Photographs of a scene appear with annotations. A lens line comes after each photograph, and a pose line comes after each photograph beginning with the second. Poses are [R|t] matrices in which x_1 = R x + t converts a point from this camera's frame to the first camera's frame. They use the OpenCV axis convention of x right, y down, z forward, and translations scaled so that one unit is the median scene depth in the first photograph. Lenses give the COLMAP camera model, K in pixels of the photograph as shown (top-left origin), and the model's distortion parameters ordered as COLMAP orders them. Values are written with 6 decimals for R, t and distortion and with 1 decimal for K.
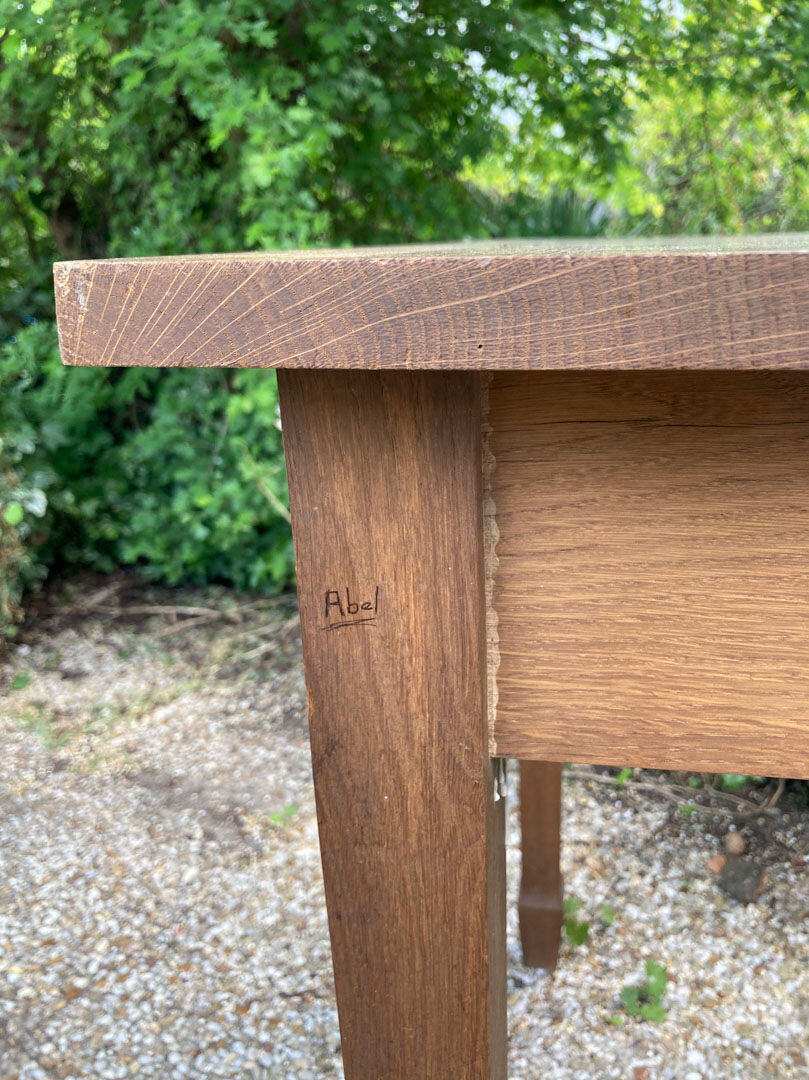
lens RADIAL K [[924.9, 0, 406.4], [0, 924.9, 535.3], [0, 0, 1]] dist [0.014113, -0.016681]
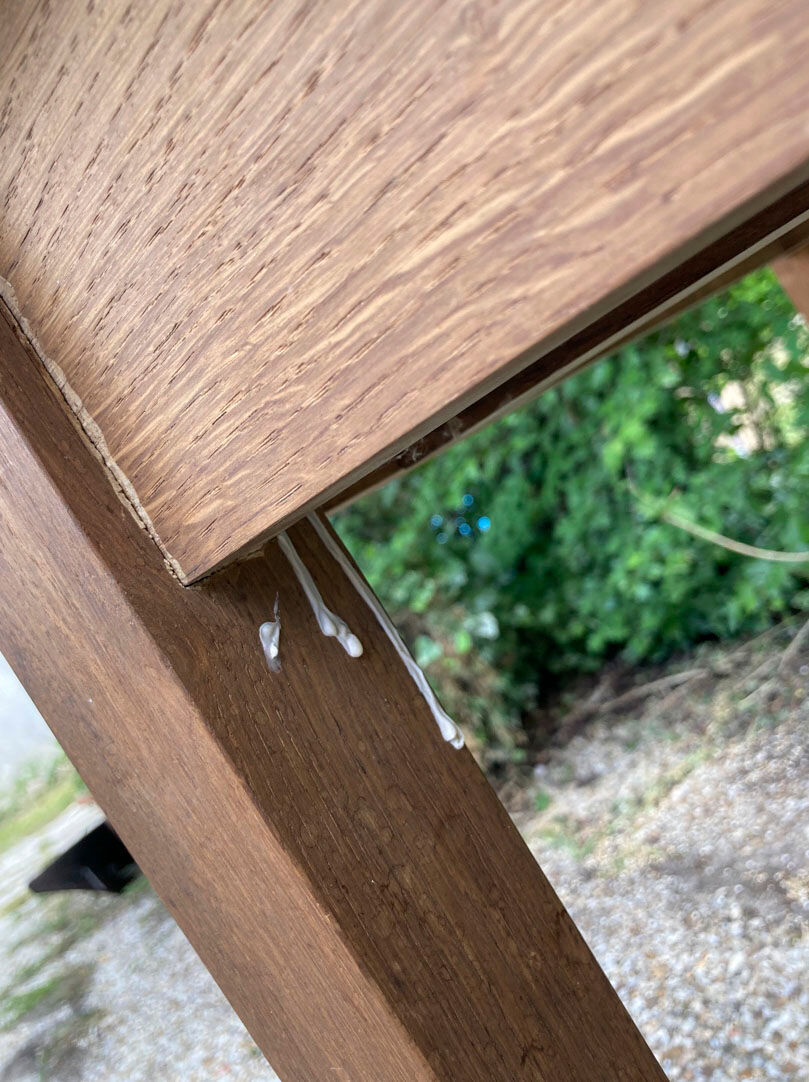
lens RADIAL K [[926.6, 0, 421.3], [0, 926.6, 530.7], [0, 0, 1]] dist [0.014113, -0.016681]
pose [[0.772182, -0.410909, -0.484653, 0.112541], [0.349801, 0.911671, -0.215627, 0.084608], [0.530447, -0.003029, 0.847713, 0.122121]]
